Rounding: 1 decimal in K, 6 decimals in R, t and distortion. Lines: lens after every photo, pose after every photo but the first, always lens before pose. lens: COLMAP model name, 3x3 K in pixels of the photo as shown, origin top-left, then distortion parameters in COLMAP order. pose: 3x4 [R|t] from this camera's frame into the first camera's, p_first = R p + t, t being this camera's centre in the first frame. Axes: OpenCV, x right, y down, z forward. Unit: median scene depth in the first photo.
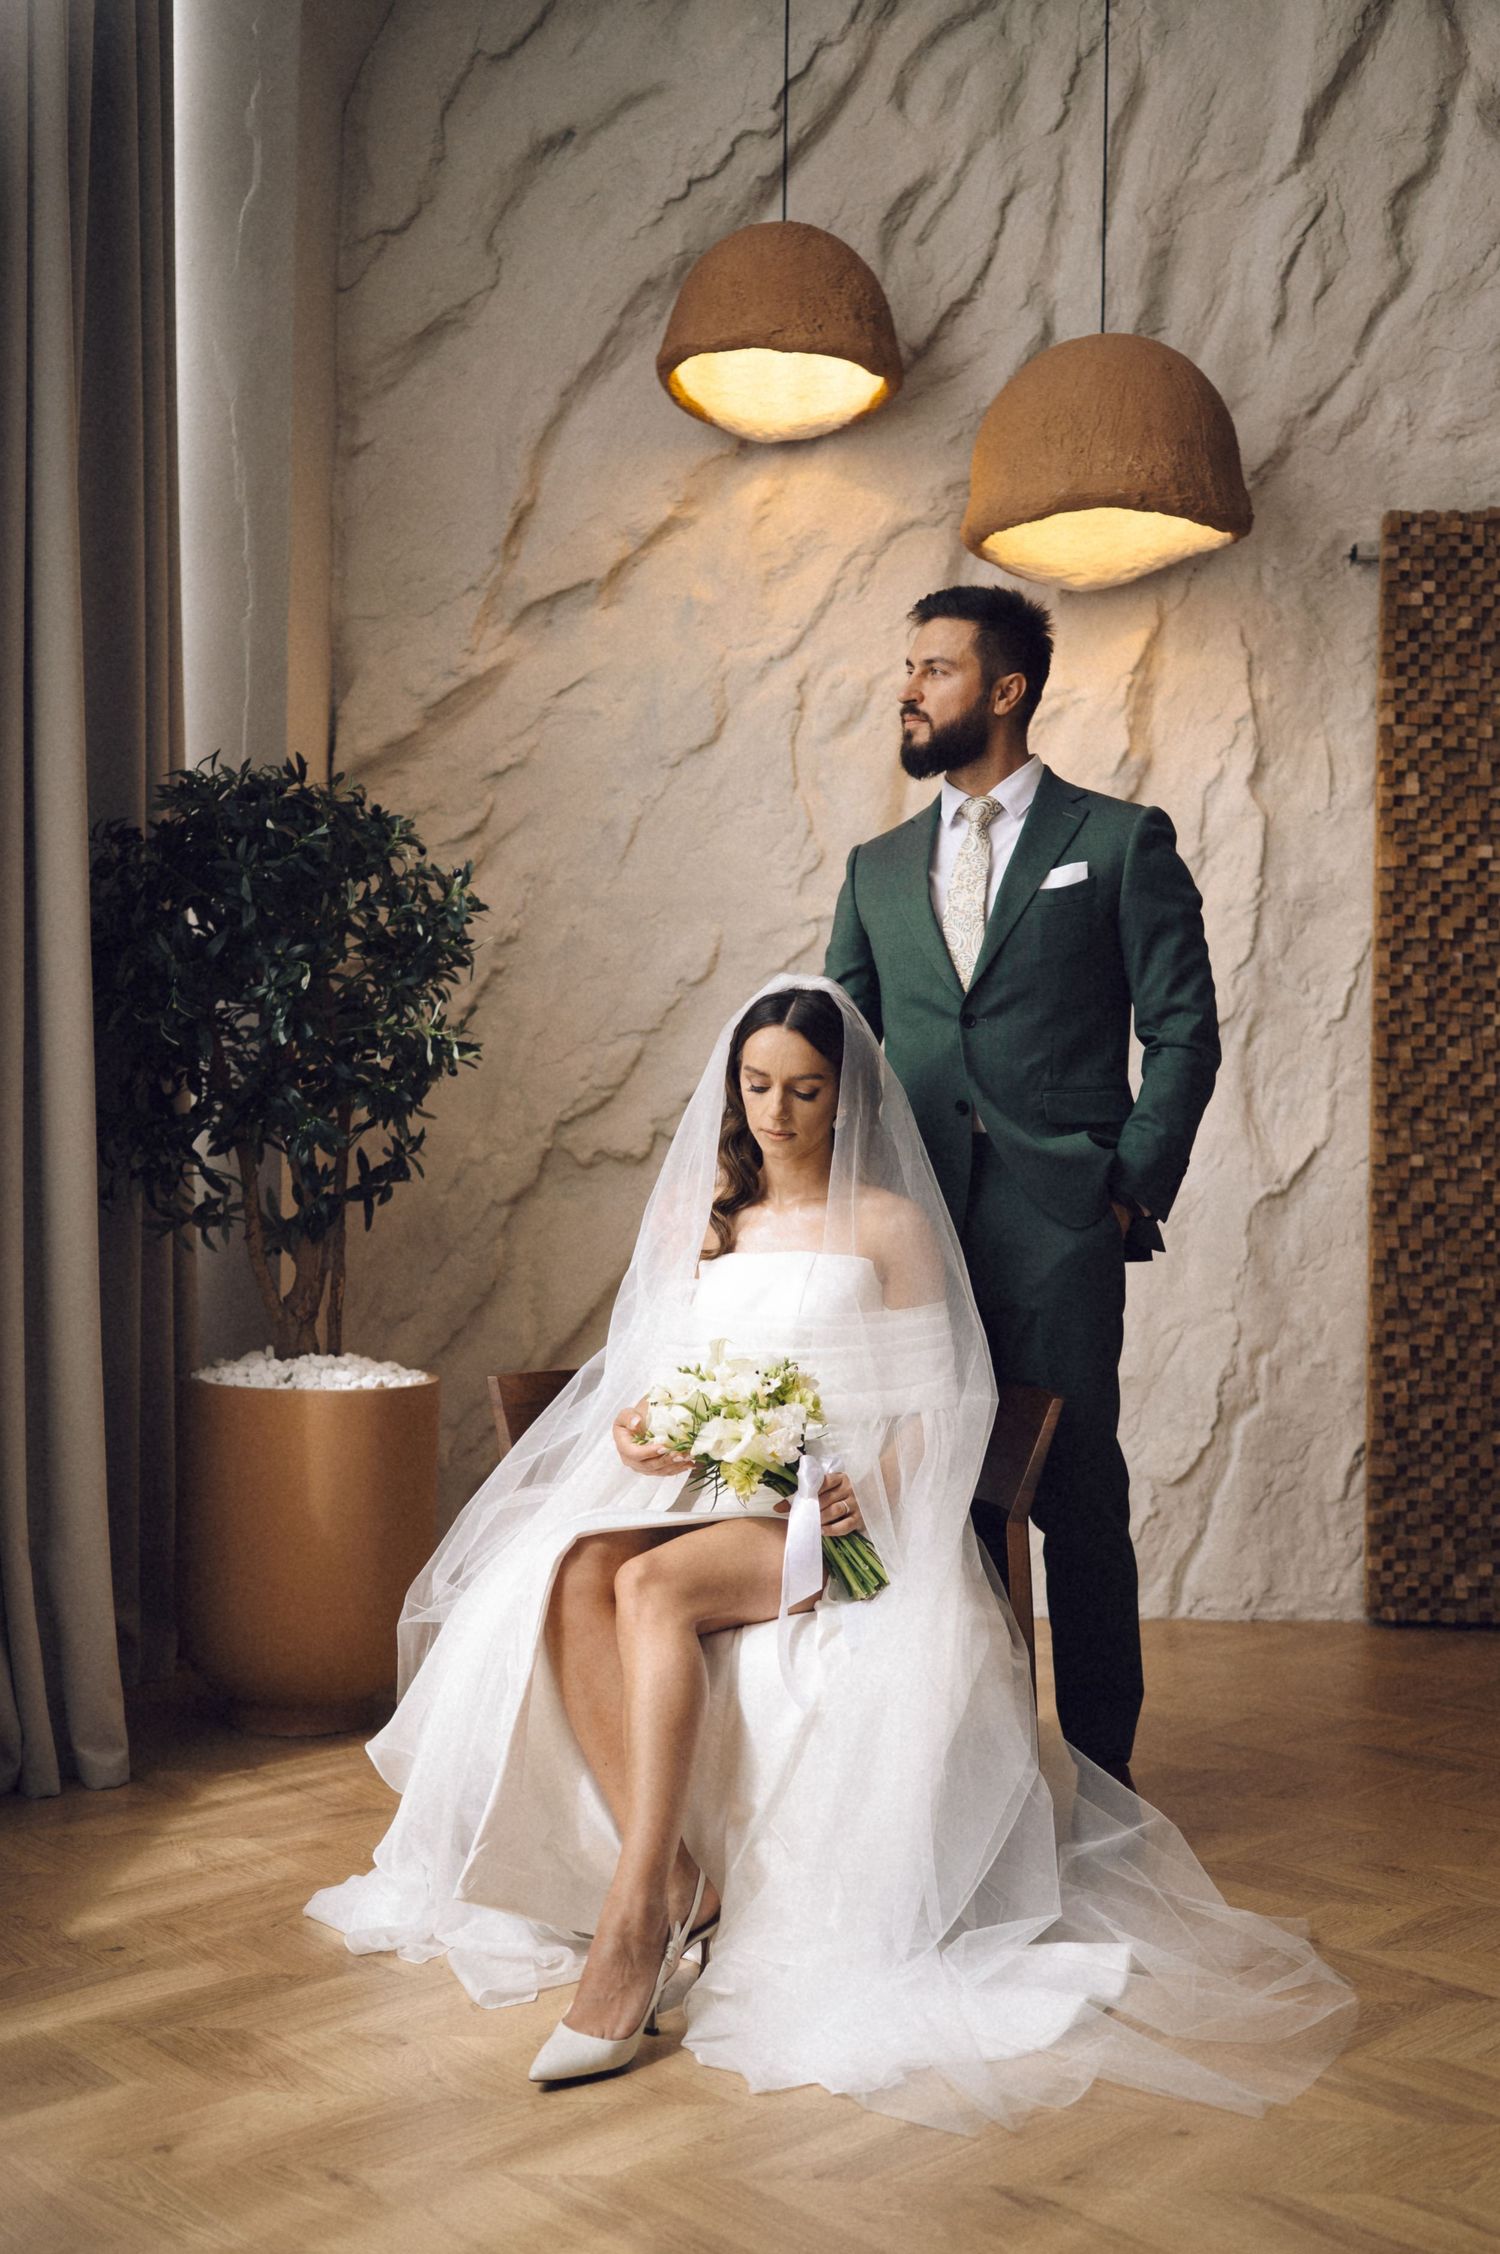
lens RADIAL K [[2207.4, 0, 753.1], [0, 2207.4, 1148.8], [0, 0, 1]] dist [0.000078, 0.000000]
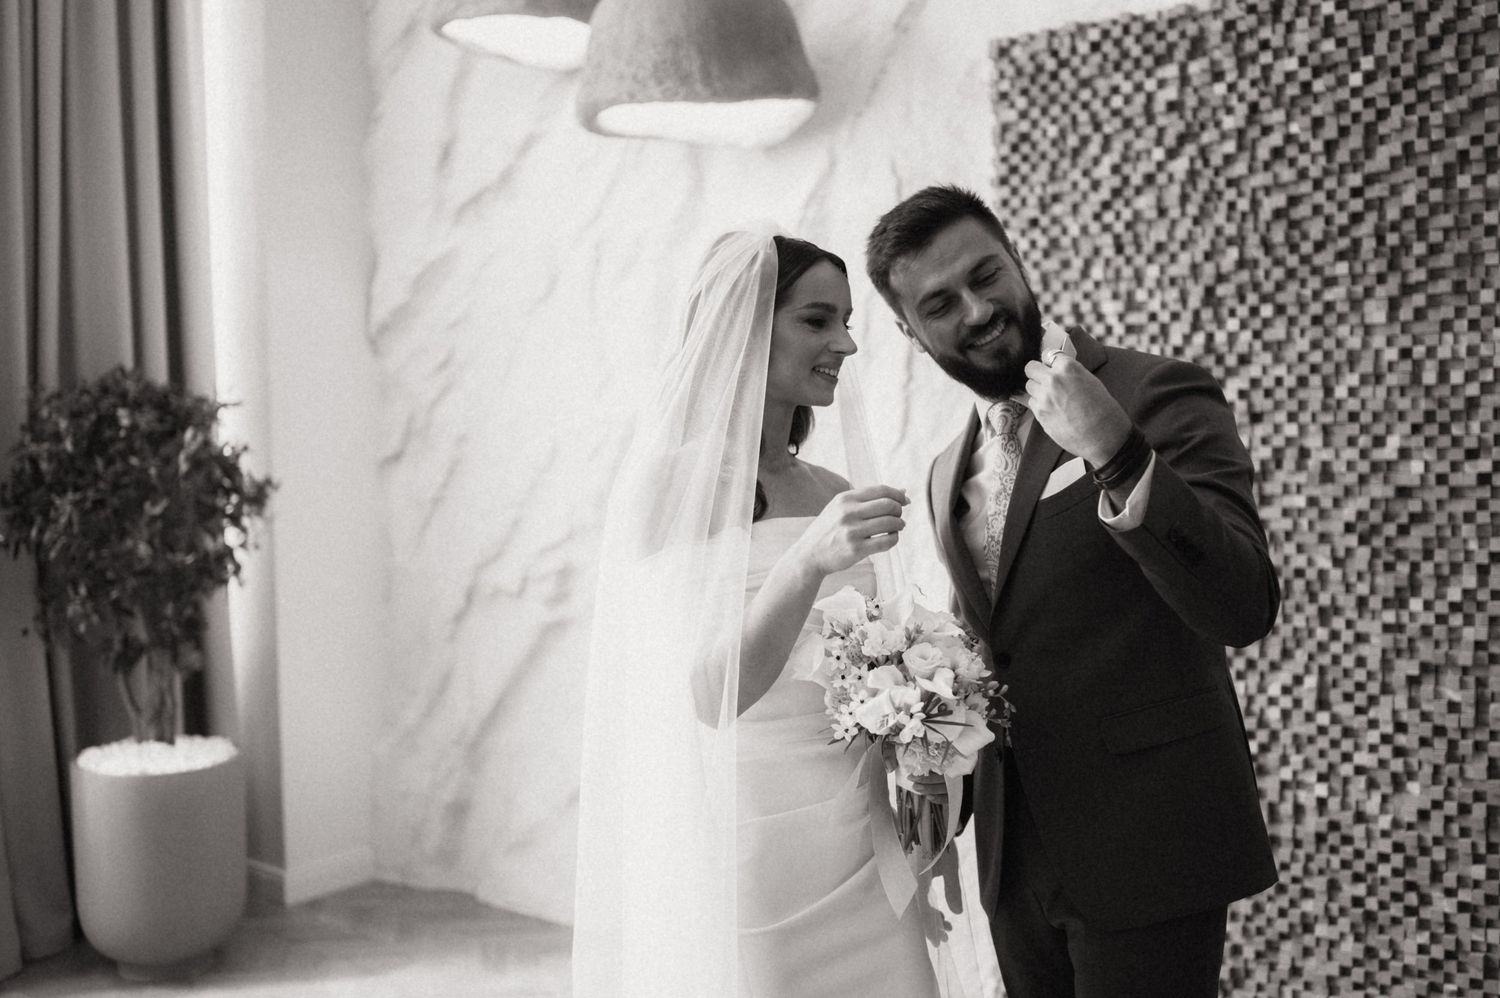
lens RADIAL K [[1469.0, 0, 773.2], [0, 1469.0, 479.4], [0, 0, 1]] dist [0.000078, 0.000000]
pose [[0.825276, -0.004161, -0.564714, 0.612283], [0.020058, 0.999558, 0.021946, -0.085588], [0.564373, -0.029439, 0.824995, 0.320188]]
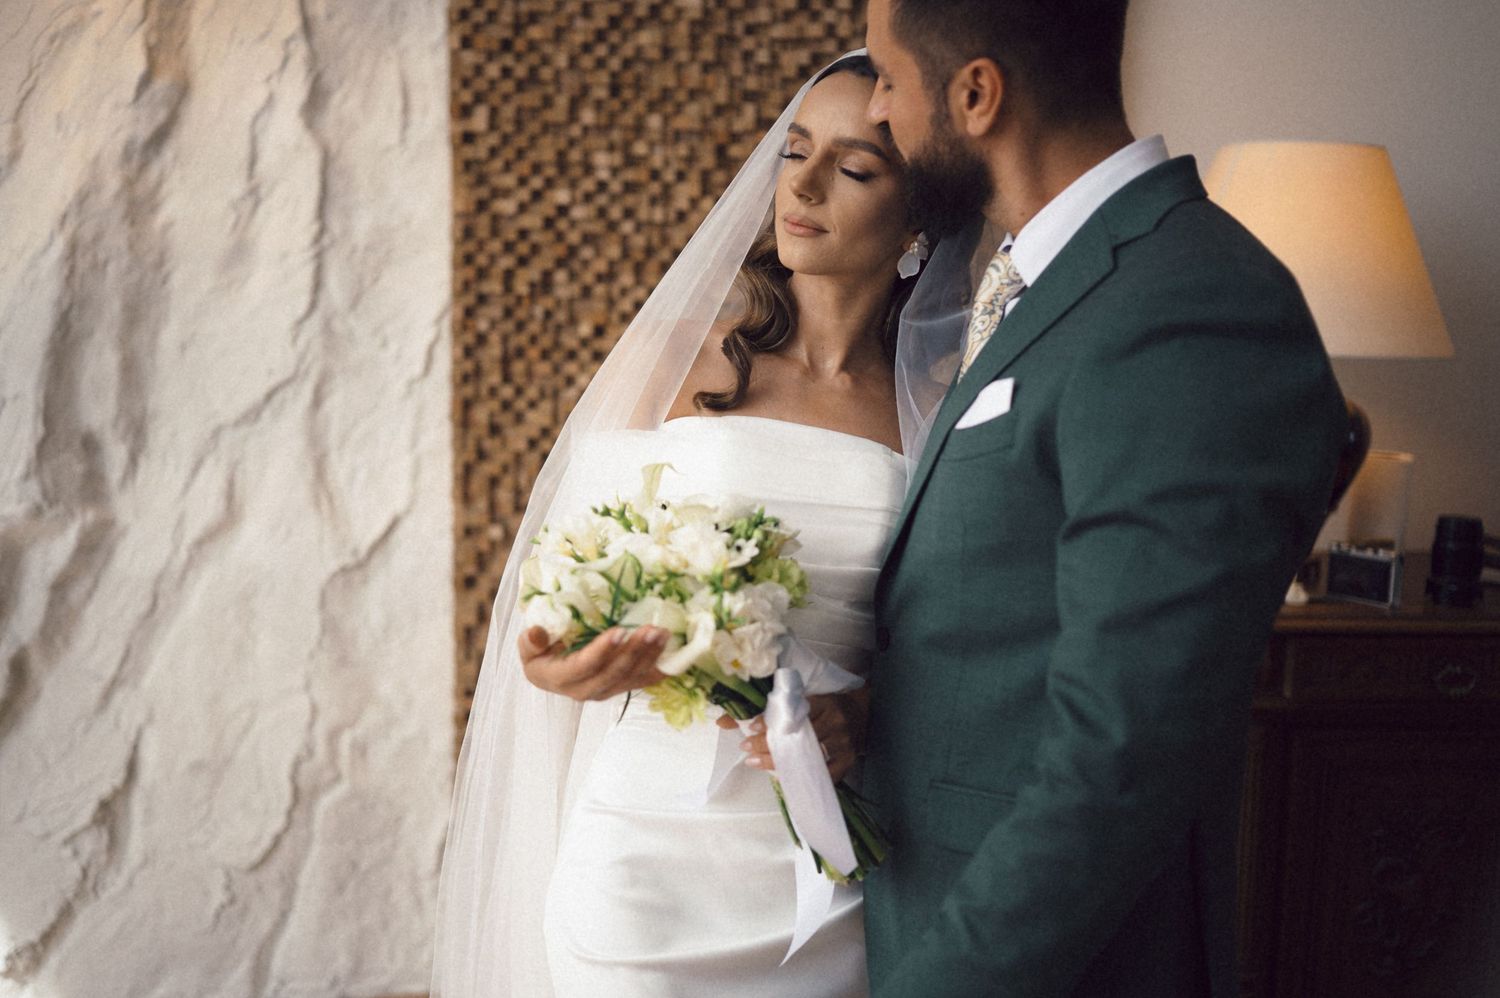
lens RADIAL K [[1469.0, 0, 753.0], [0, 1469.0, 490.4], [0, 0, 1]] dist [0.000078, 0.000000]
pose [[0.994069, -0.011025, 0.108187, 0.341567], [-0.004030, 0.990429, 0.137964, -0.098411], [-0.108673, -0.137581, 0.984511, 0.378557]]
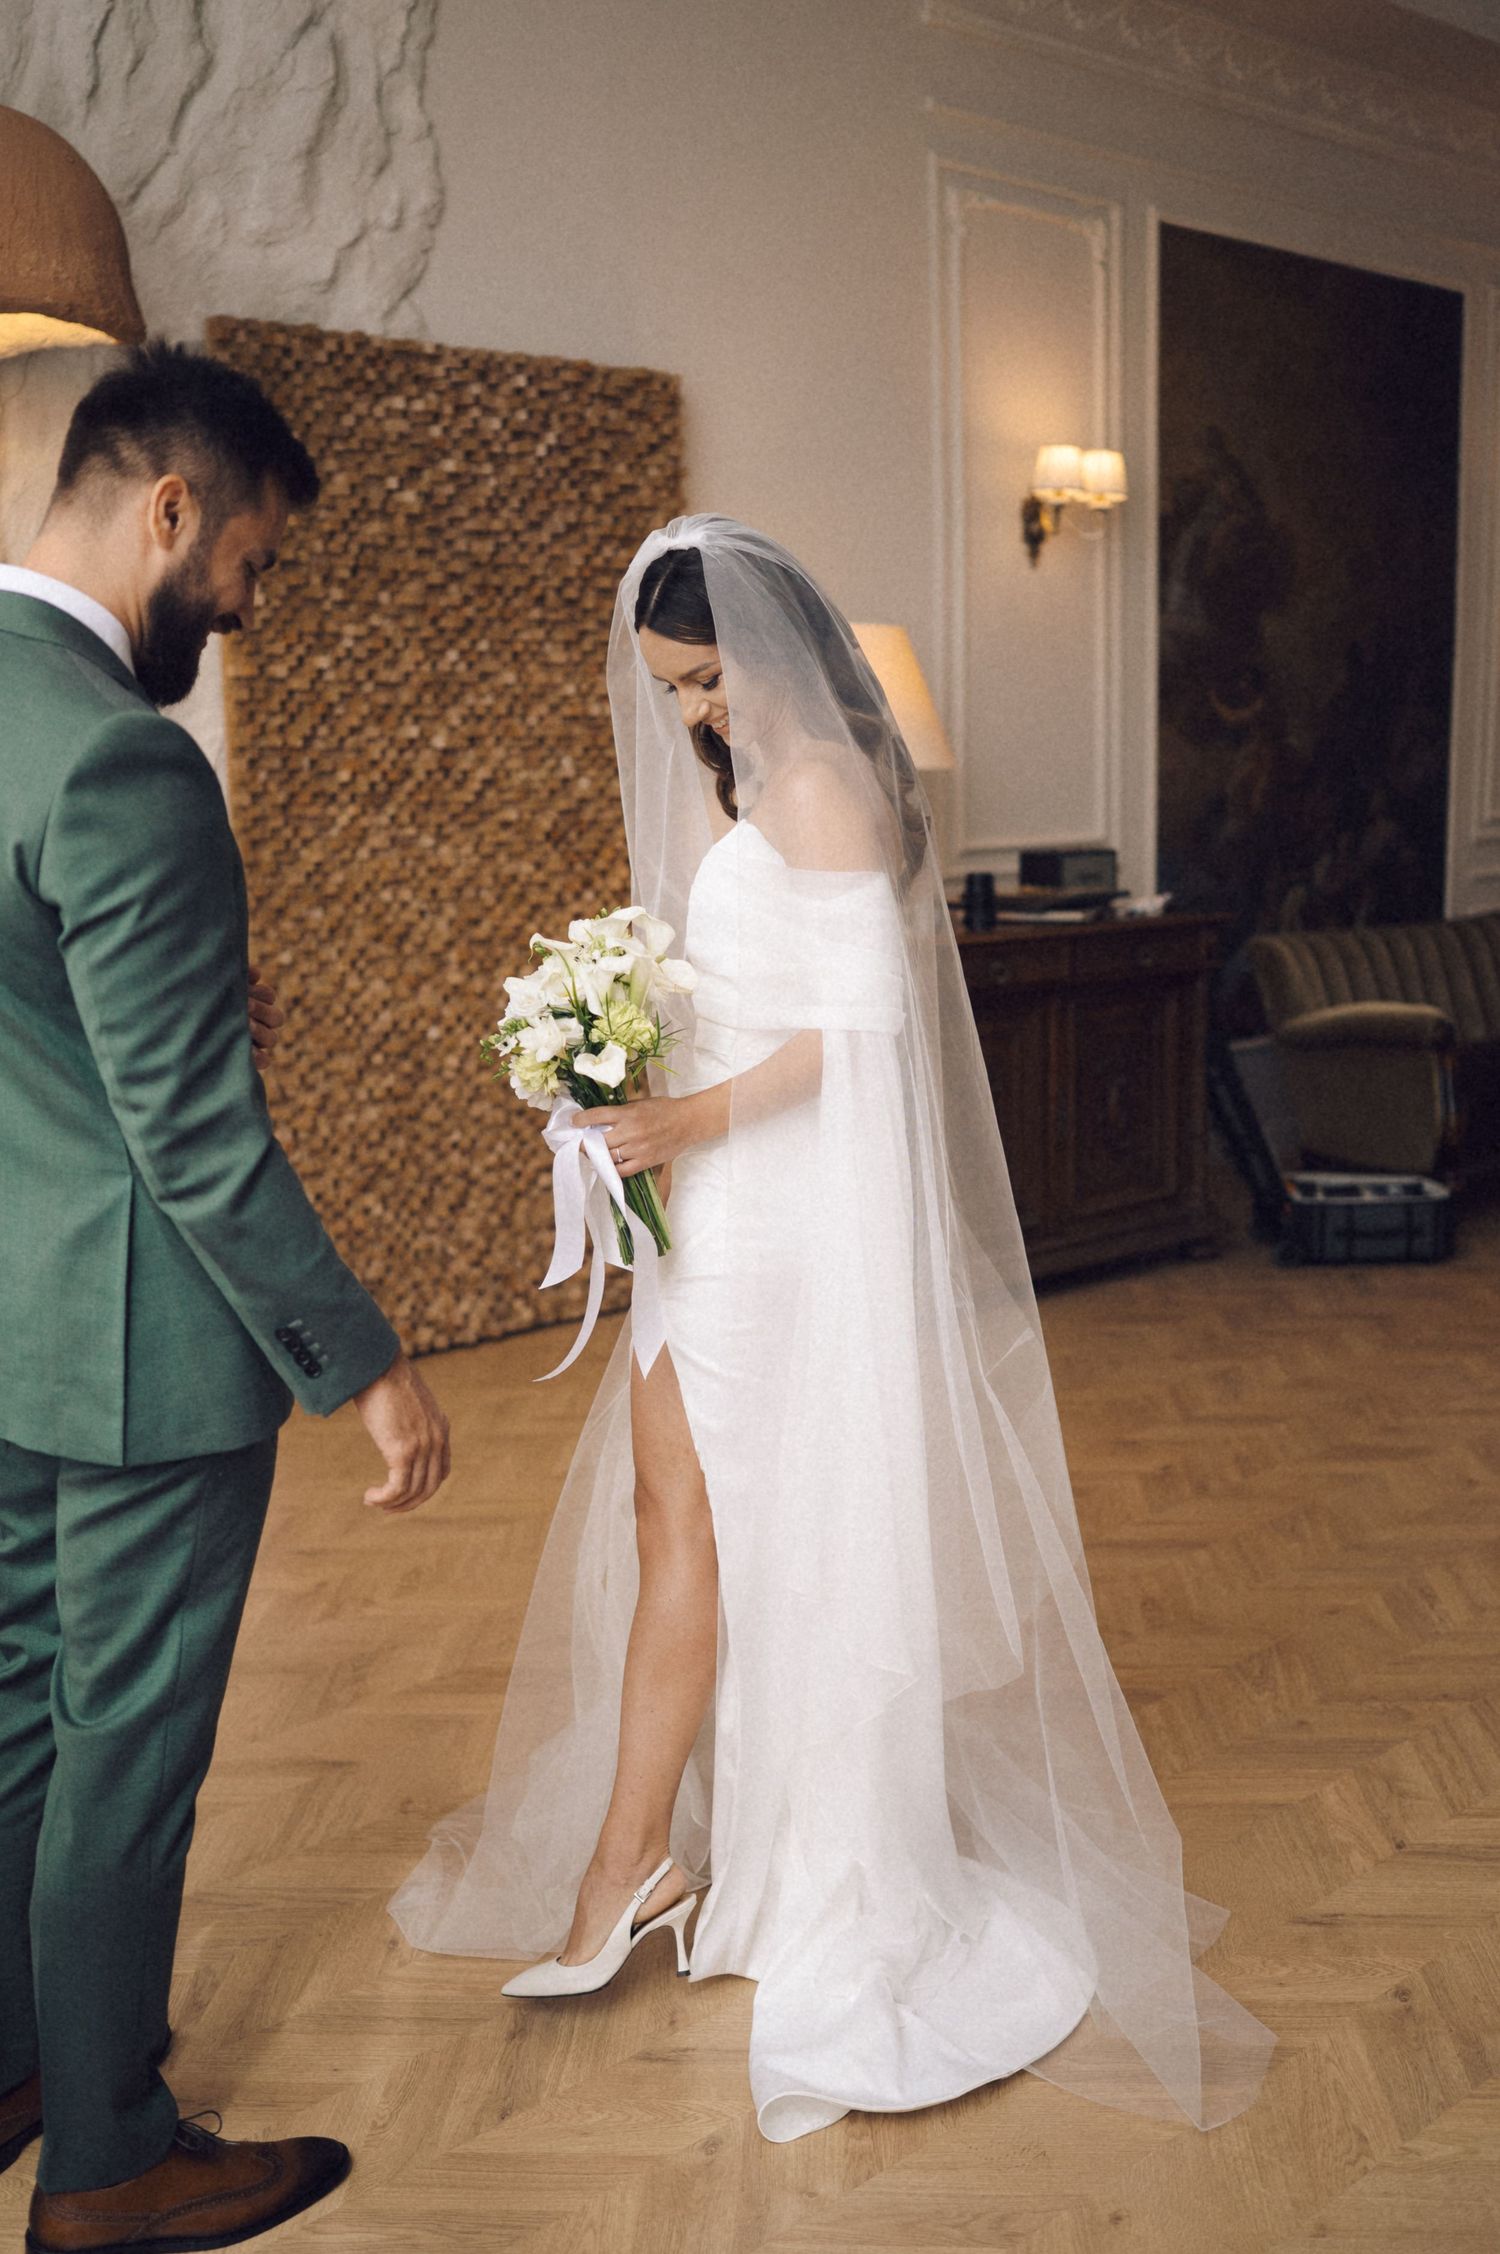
lens RADIAL K [[2207.4, 0, 764.8], [0, 2207.4, 1138.2], [0, 0, 1]] dist [0.000078, 0.000000]
pose [[0.739821, -0.141575, 0.657740, -0.241063], [0.025816, 0.982863, 0.182518, -0.097472], [-0.672308, -0.118050, 0.730798, 0.053612]]
